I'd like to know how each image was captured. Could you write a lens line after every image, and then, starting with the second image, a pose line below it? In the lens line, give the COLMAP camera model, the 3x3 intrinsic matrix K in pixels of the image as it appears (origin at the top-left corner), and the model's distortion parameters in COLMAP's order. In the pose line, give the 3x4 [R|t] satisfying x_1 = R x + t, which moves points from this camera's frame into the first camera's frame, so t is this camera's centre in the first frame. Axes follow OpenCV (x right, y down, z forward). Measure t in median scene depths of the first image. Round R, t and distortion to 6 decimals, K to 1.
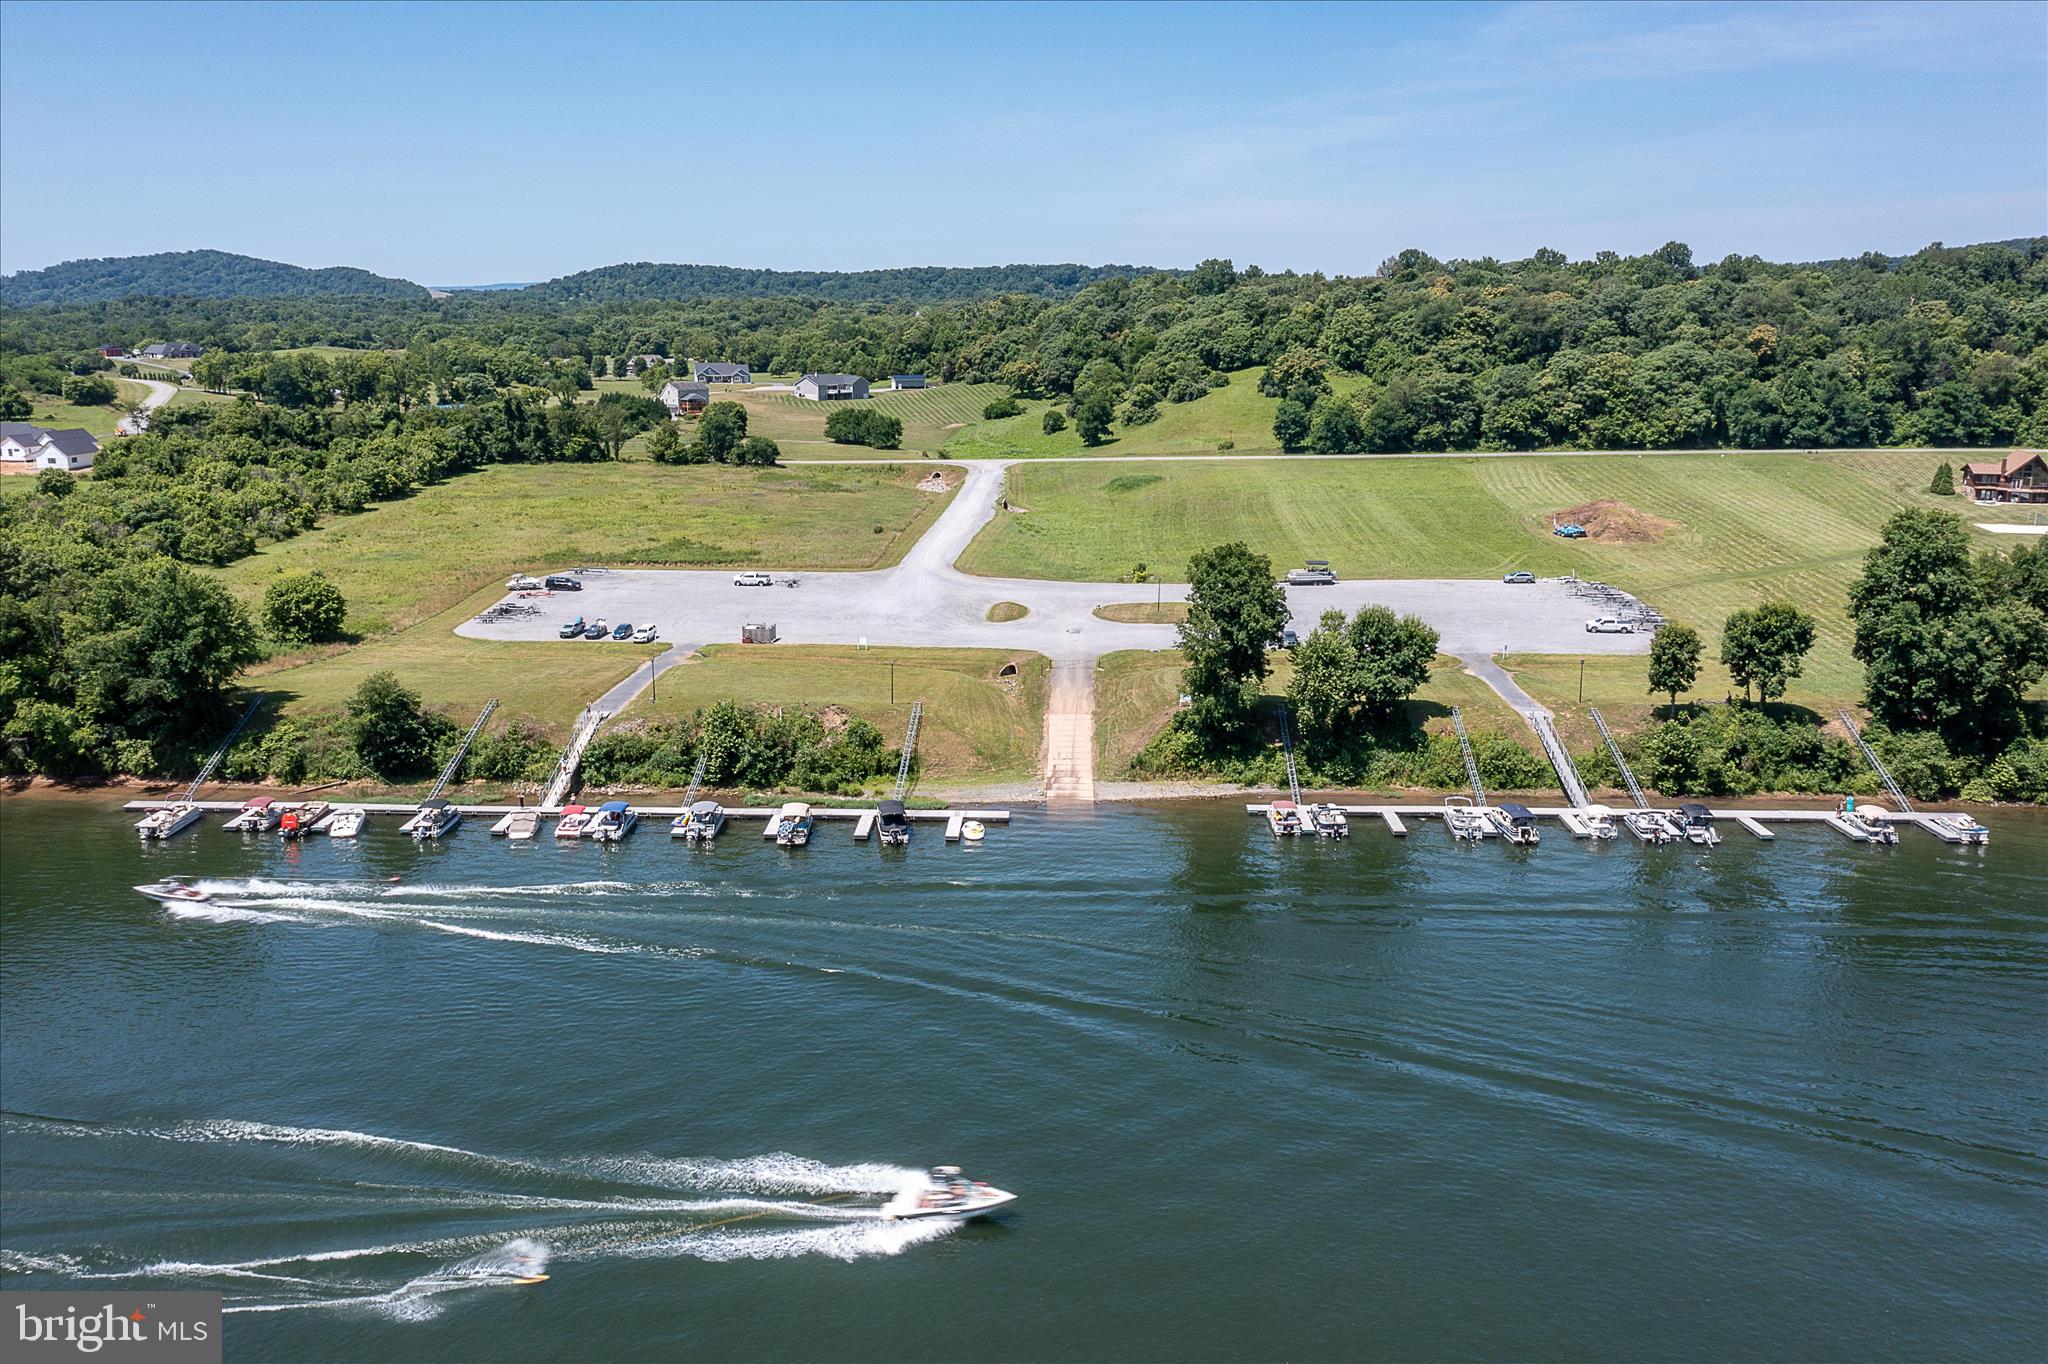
lens RADIAL K [[1667.3, 0, 1015.6], [0, 1667.3, 684.3], [0, 0, 1]] dist [-0.016917, 0.012674]
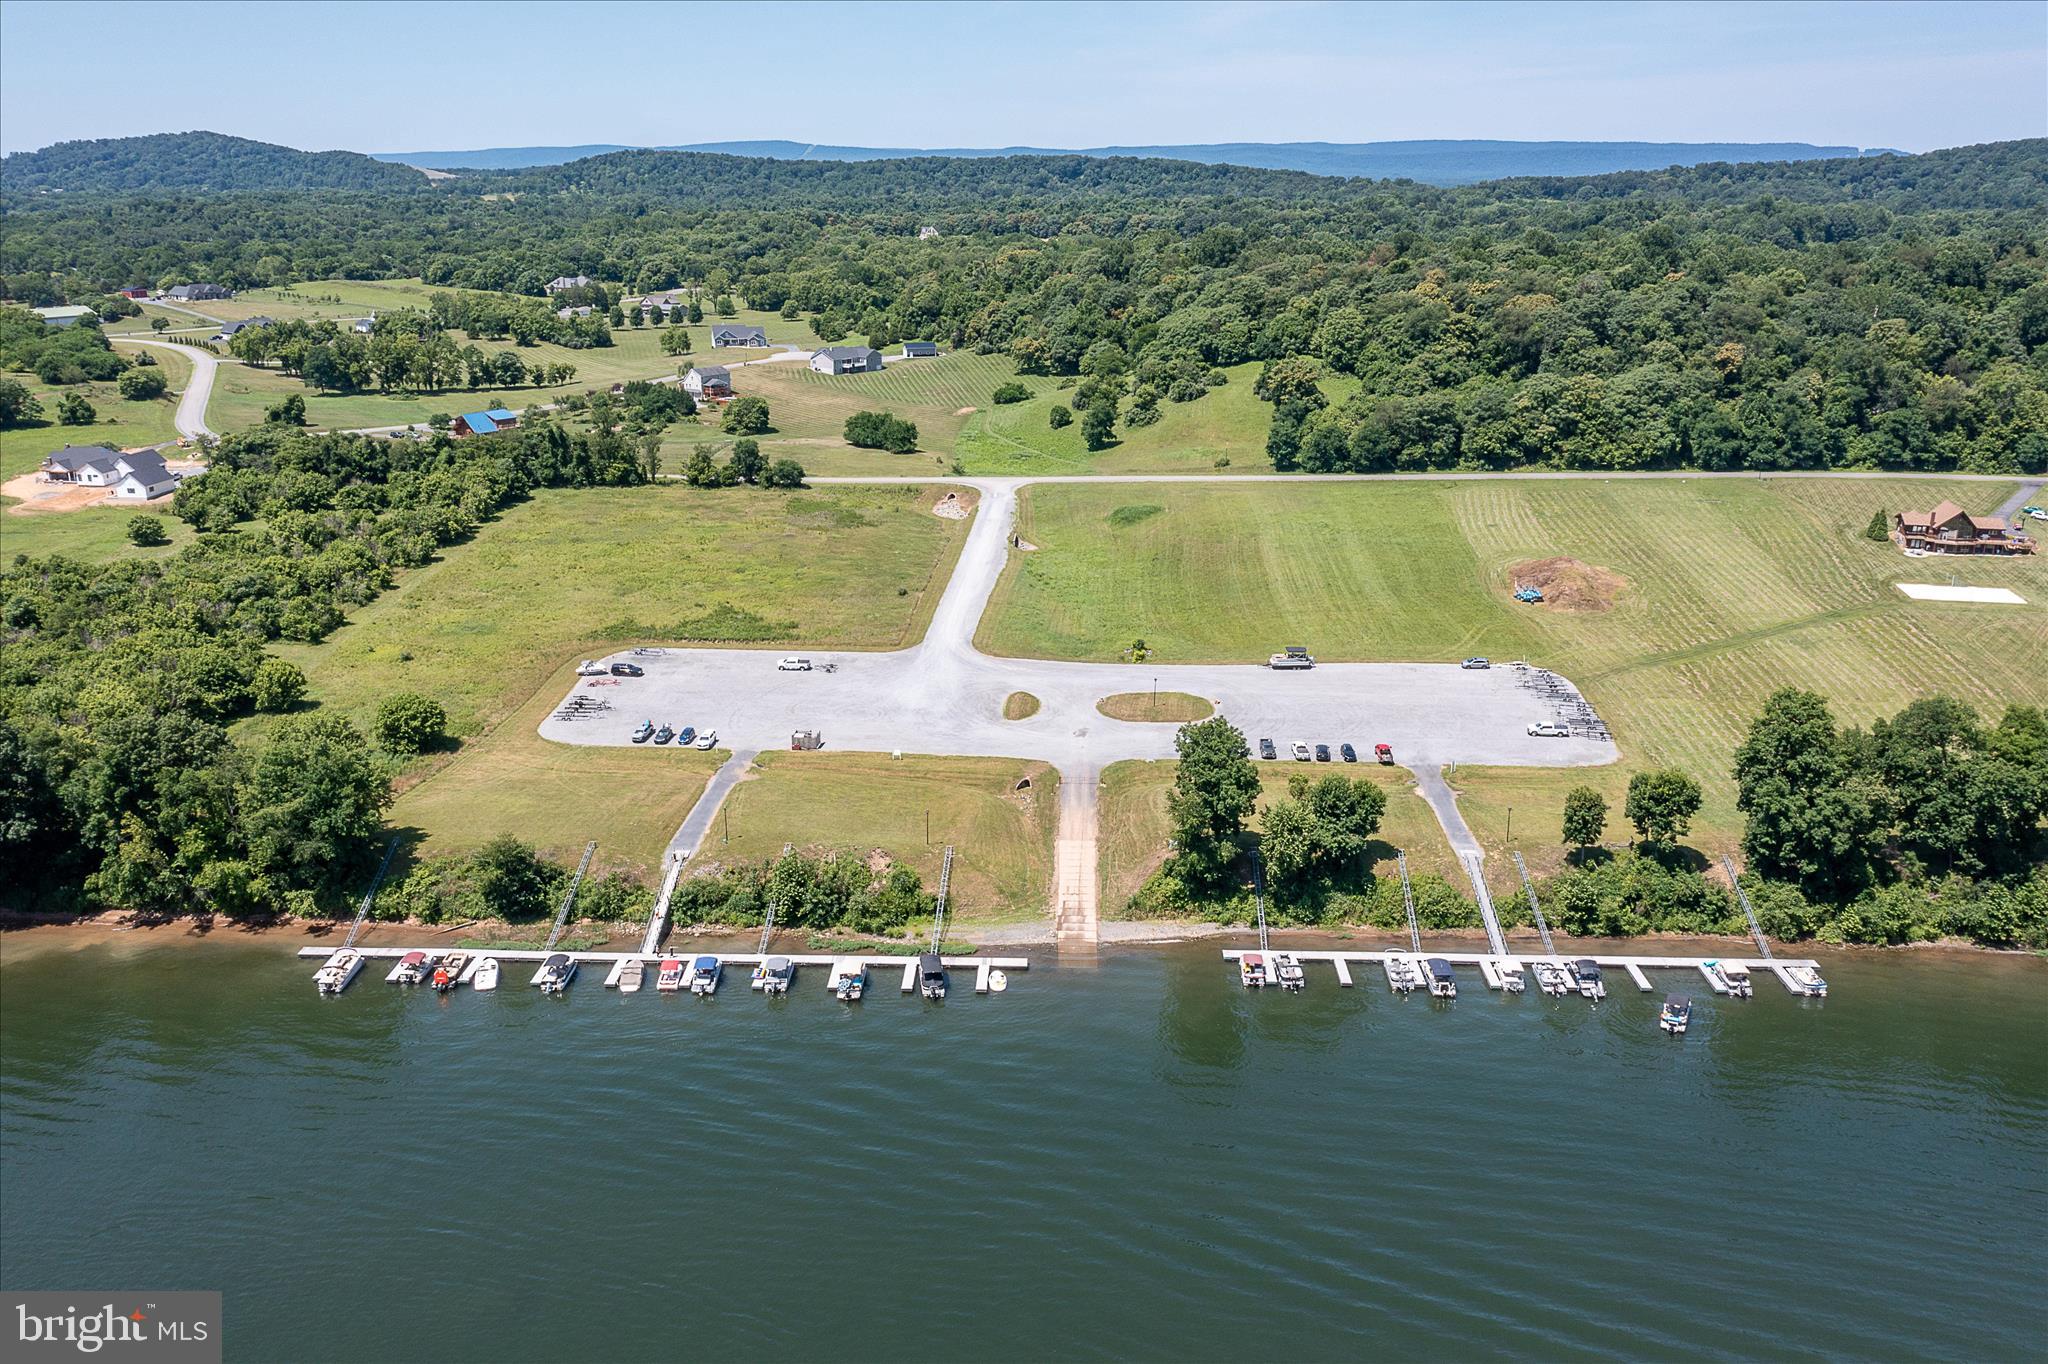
lens RADIAL K [[1667.3, 0, 1015.6], [0, 1667.3, 684.3], [0, 0, 1]] dist [-0.016917, 0.012674]
pose [[0.999998, -0.000110, -0.002087, -0.005855], [0.000270, 0.997030, 0.077008, -0.130329], [0.002073, -0.077008, 0.997028, -0.118254]]
